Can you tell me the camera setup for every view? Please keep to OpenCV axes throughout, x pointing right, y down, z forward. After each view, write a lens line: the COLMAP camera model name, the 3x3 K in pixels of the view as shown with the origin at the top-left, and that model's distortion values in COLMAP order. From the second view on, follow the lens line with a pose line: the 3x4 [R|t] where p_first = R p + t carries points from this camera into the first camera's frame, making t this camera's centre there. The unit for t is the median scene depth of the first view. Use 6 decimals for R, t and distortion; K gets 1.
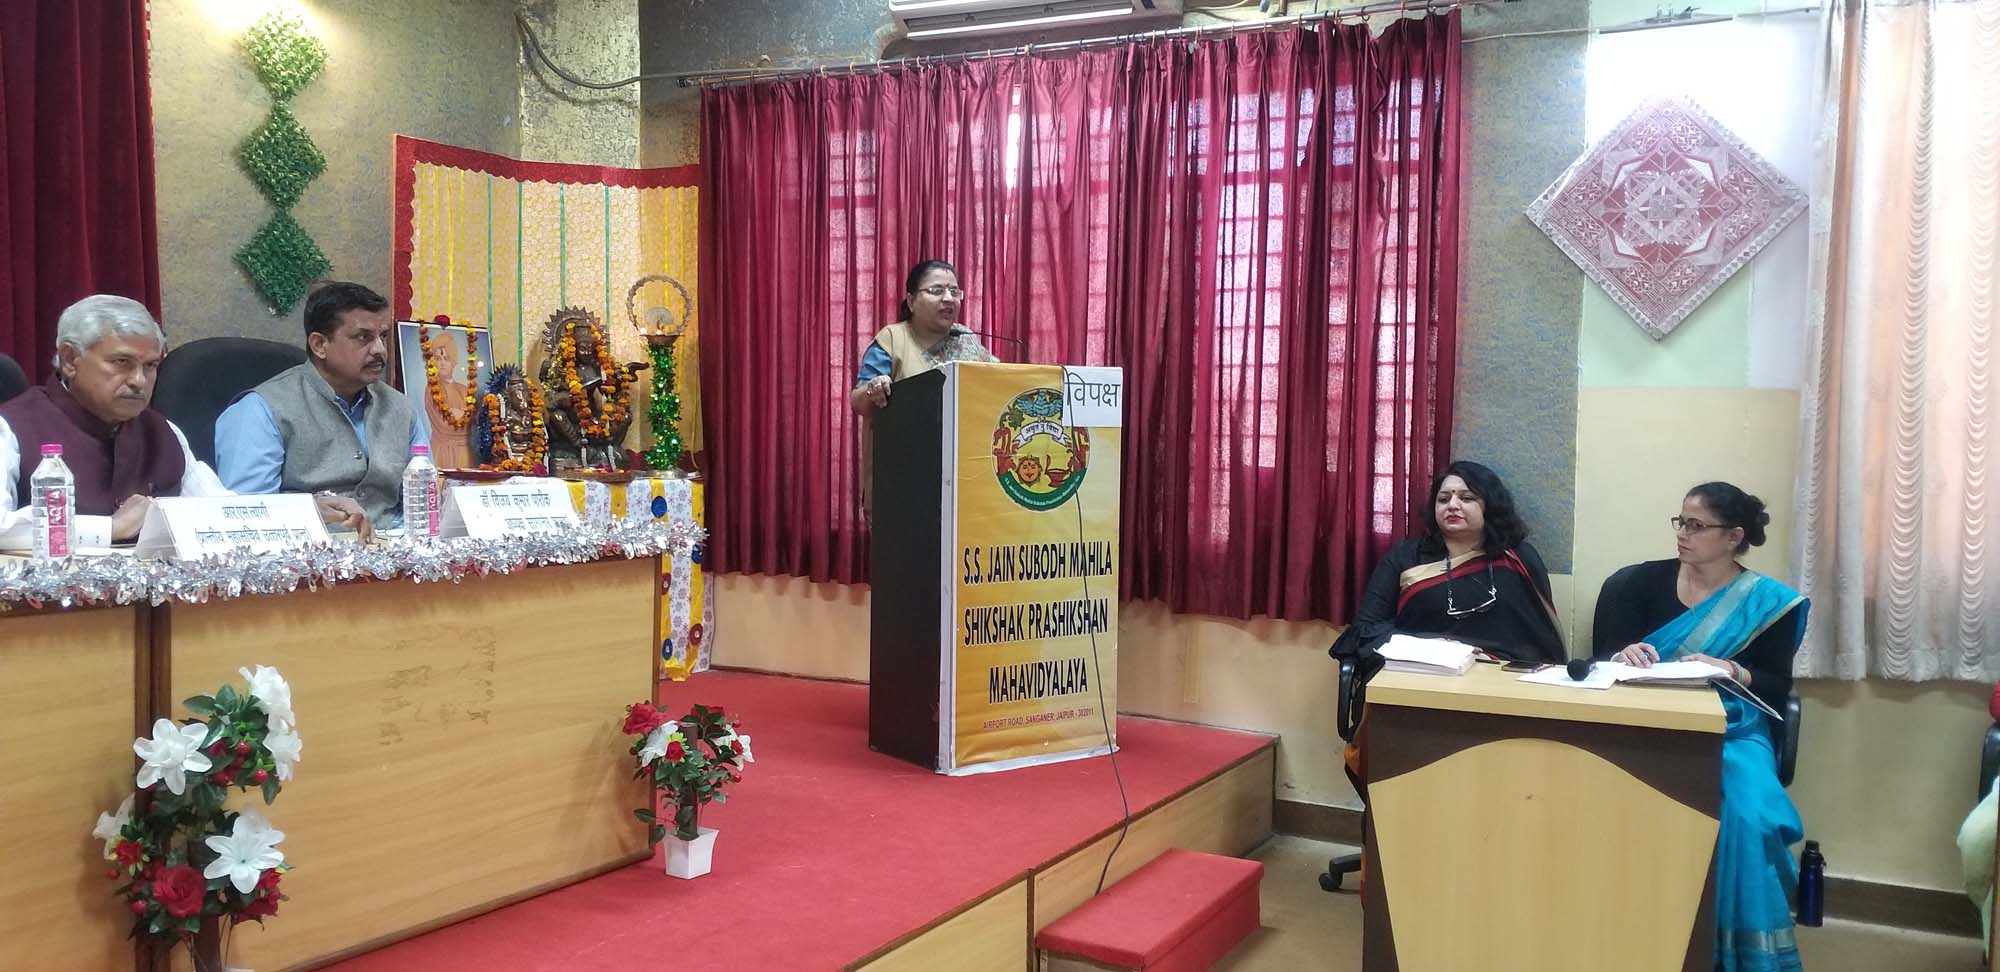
lens RADIAL K [[1568.2, 0, 997.9], [0, 1568.2, 486.3], [0, 0, 1]] dist [0.086210, -0.130797]
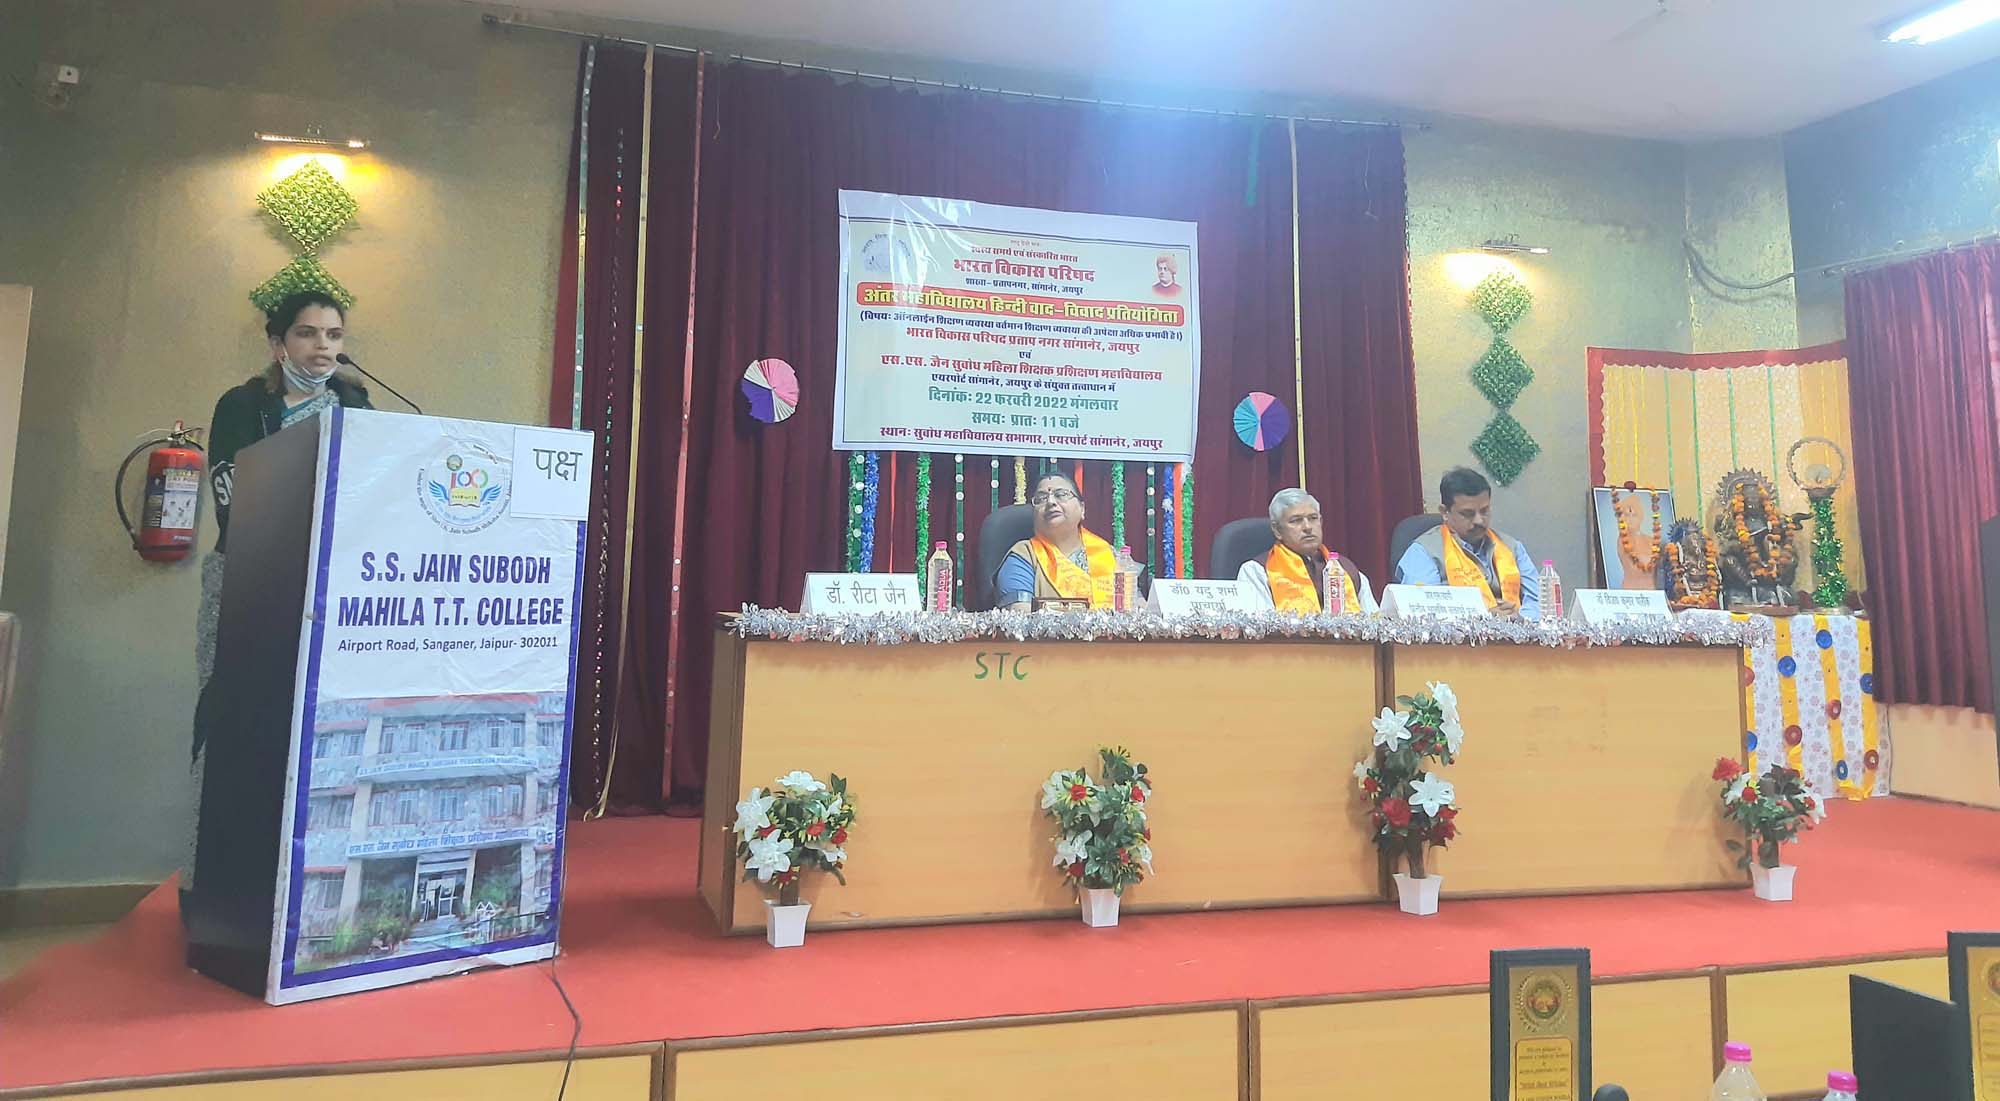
lens RADIAL K [[1536.8, 0, 1020.3], [0, 1536.8, 351.9], [0, 0, 1]] dist [0.028969, -0.044292]
pose [[0.713286, -0.108716, -0.692390, 0.188044], [-0.034095, 0.981345, -0.189210, 0.045565], [0.700043, 0.158568, 0.696273, -0.243721]]
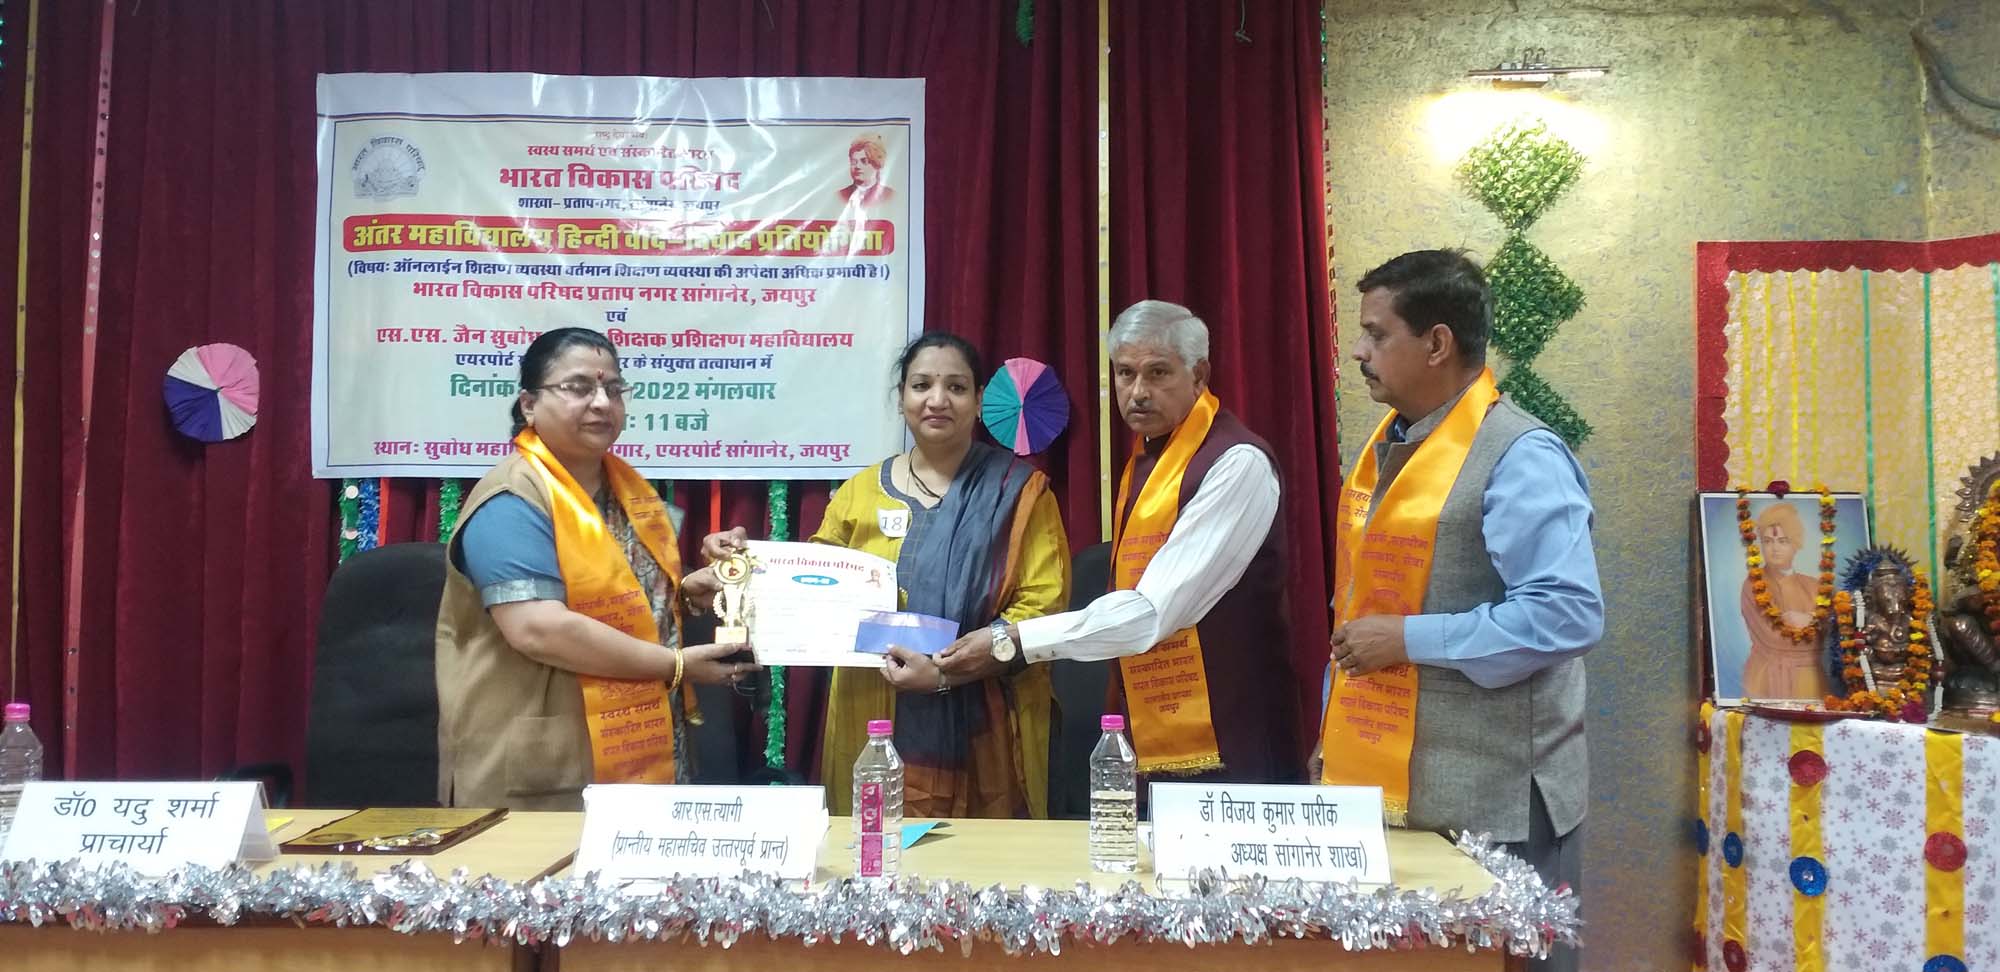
lens RADIAL K [[1568.2, 0, 1012.9], [0, 1568.2, 486.5], [0, 0, 1]] dist [0.086210, -0.130797]
pose [[0.471441, -0.054809, -0.880193, 0.125290], [-0.032933, 0.996277, -0.079677, -0.041888], [0.881282, 0.066550, 0.467881, 0.414901]]
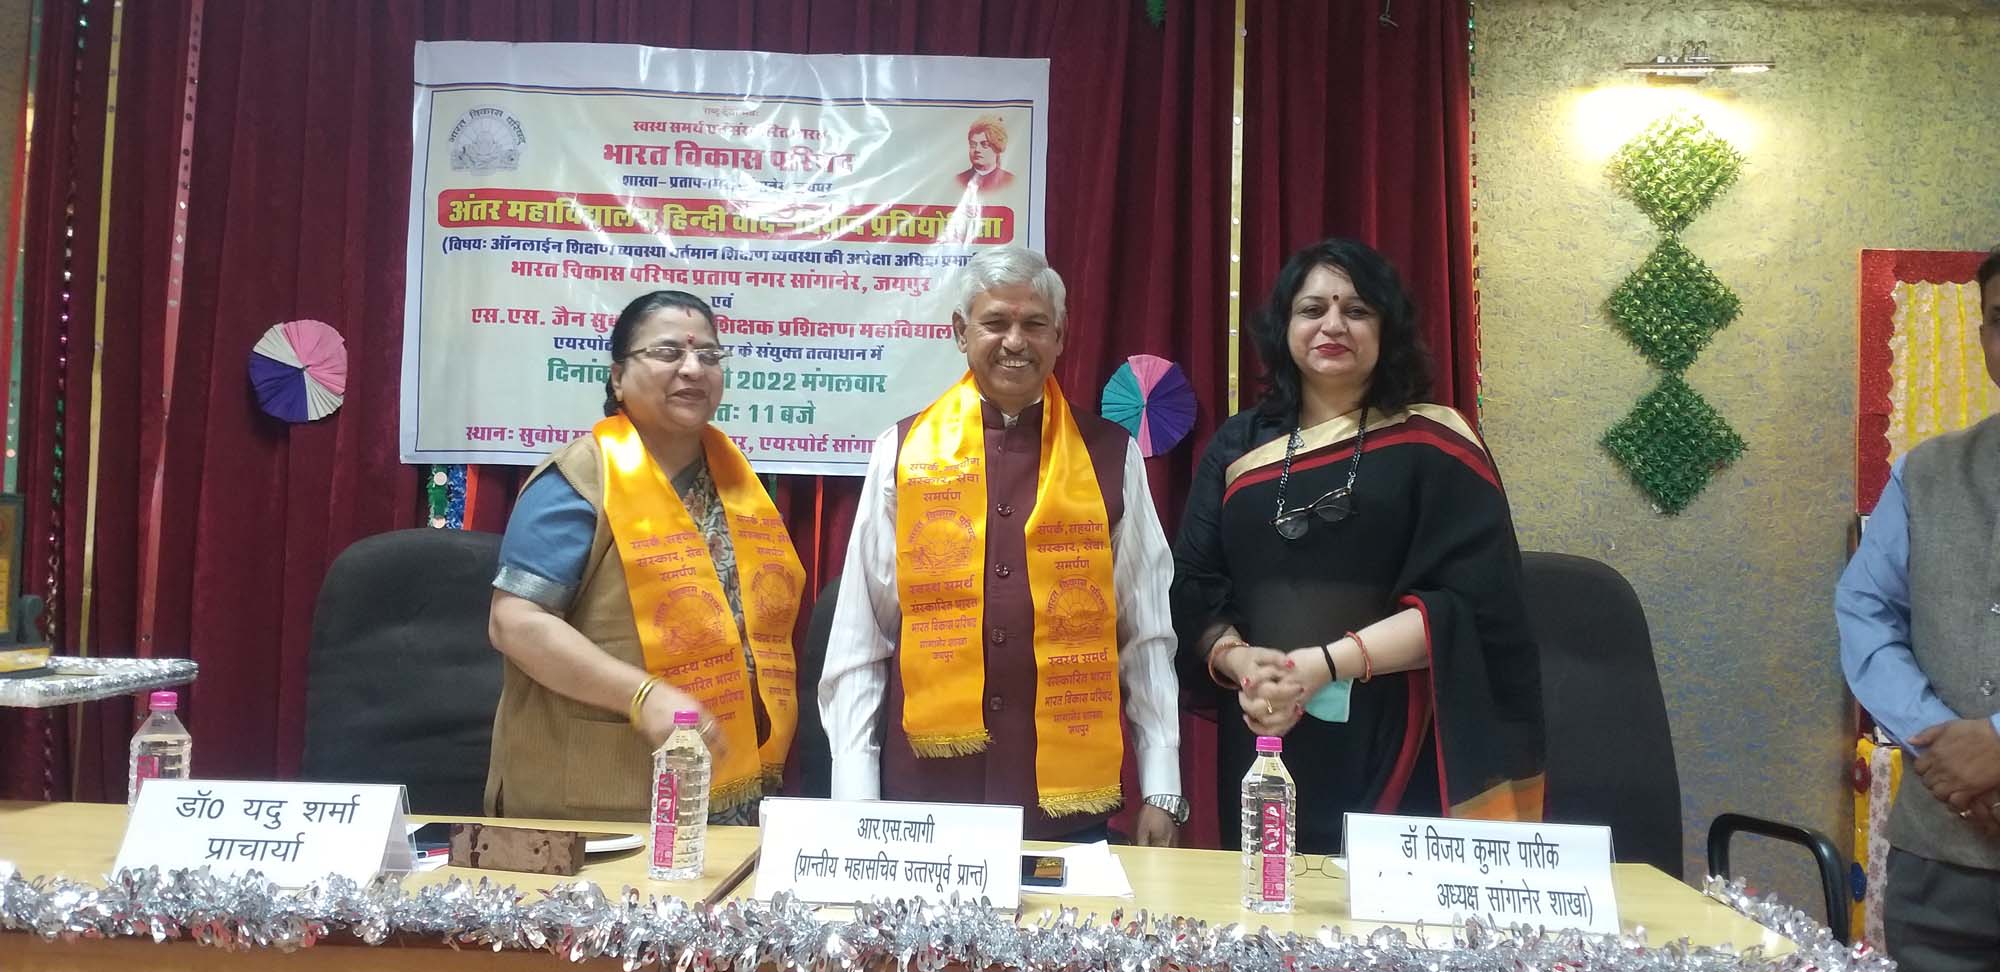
lens RADIAL K [[1568.2, 0, 1011.5], [0, 1568.2, 488.0], [0, 0, 1]] dist [0.086210, -0.130797]
pose [[0.462275, -0.050290, -0.885309, 0.067305], [-0.058661, 0.994469, -0.087121, -0.037296], [0.884794, 0.092207, 0.456768, 0.391478]]
